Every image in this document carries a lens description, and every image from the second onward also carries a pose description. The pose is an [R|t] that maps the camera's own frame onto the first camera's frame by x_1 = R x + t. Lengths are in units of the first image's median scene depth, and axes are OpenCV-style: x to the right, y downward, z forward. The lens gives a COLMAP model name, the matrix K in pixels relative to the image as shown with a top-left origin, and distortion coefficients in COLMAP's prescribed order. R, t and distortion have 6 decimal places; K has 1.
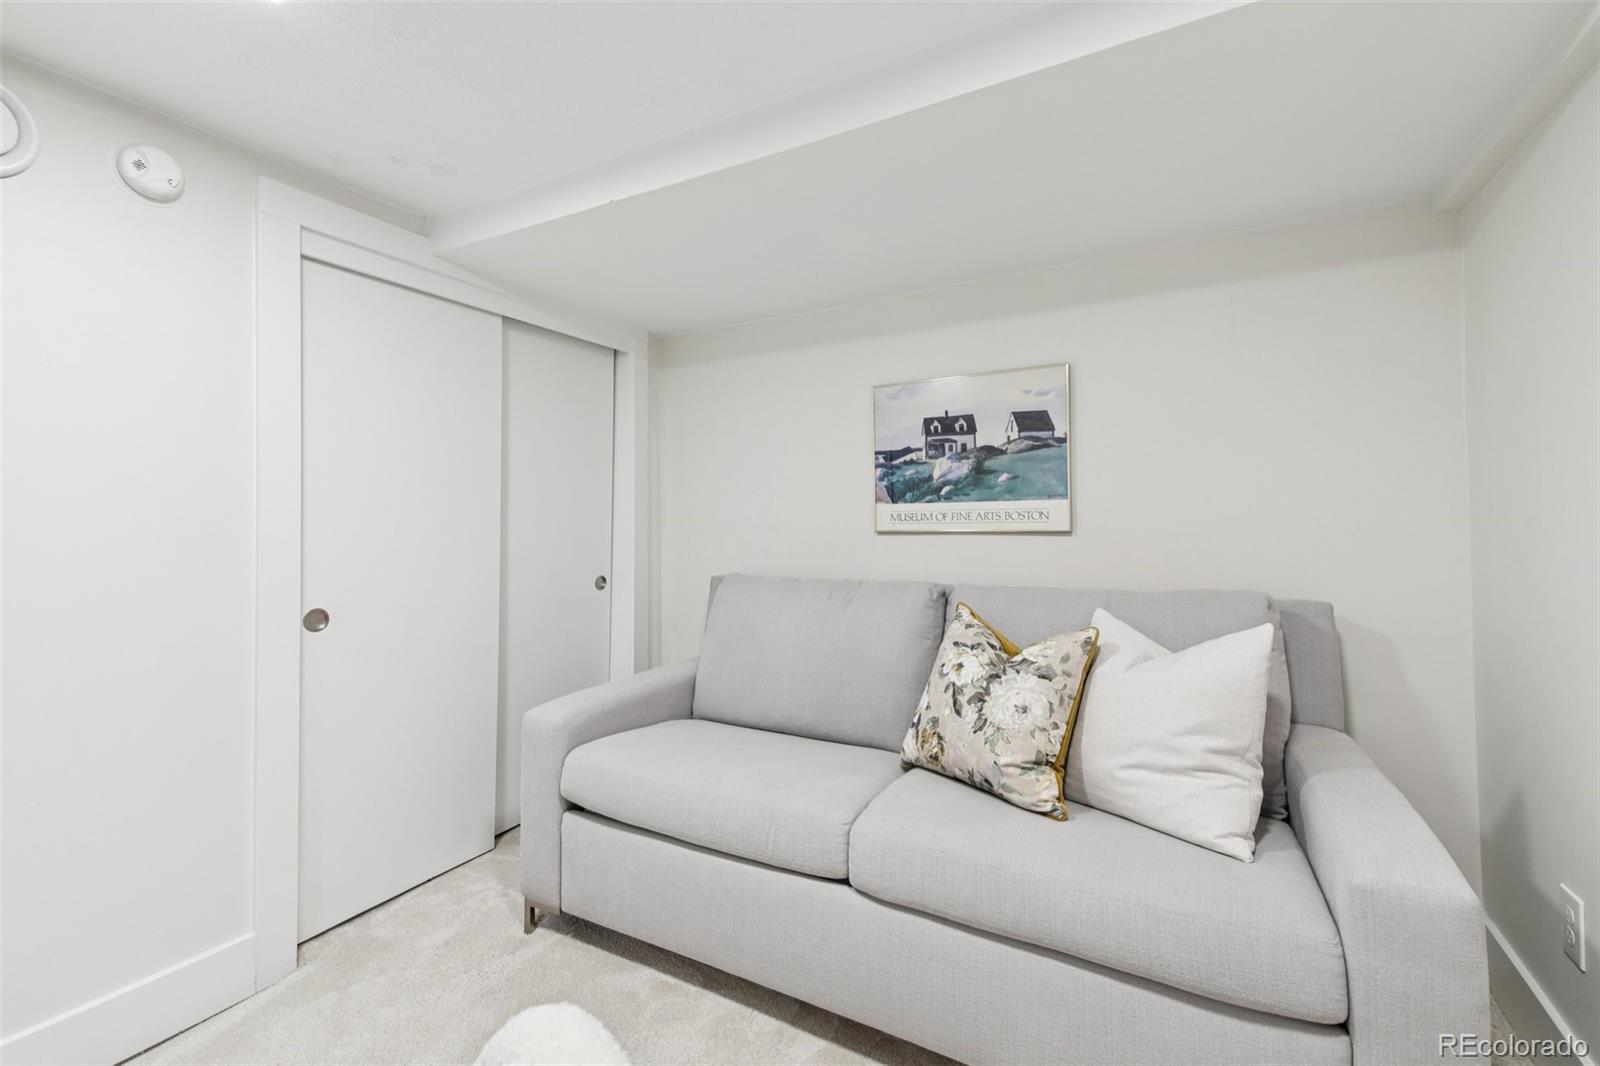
lens RADIAL K [[675.9, 0, 797.7], [0, 675.9, 509.6], [0, 0, 1]] dist [0.025047, -0.000403]
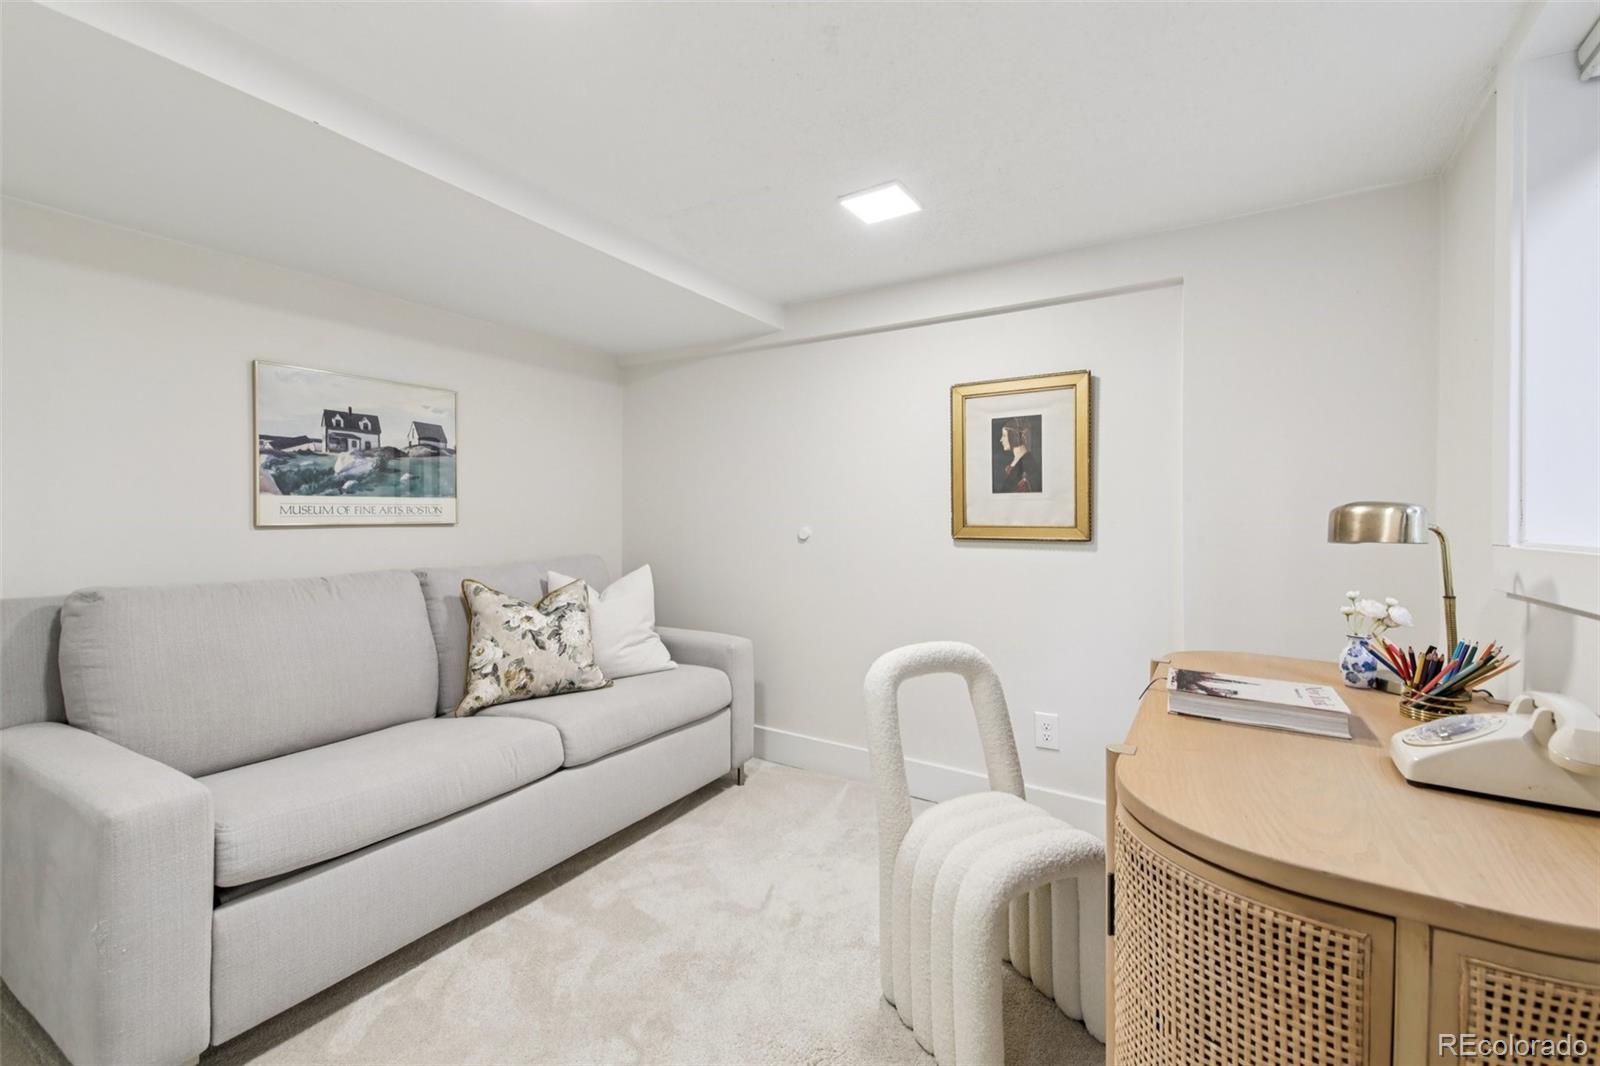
lens RADIAL K [[675.9, 0, 797.7], [0, 675.9, 509.6], [0, 0, 1]] dist [0.025047, -0.000403]
pose [[0.040694, 0.015535, 0.999051, -0.799238], [-0.015408, 0.999770, -0.014918, 0.014797], [-0.999053, -0.014787, 0.040924, 0.278736]]
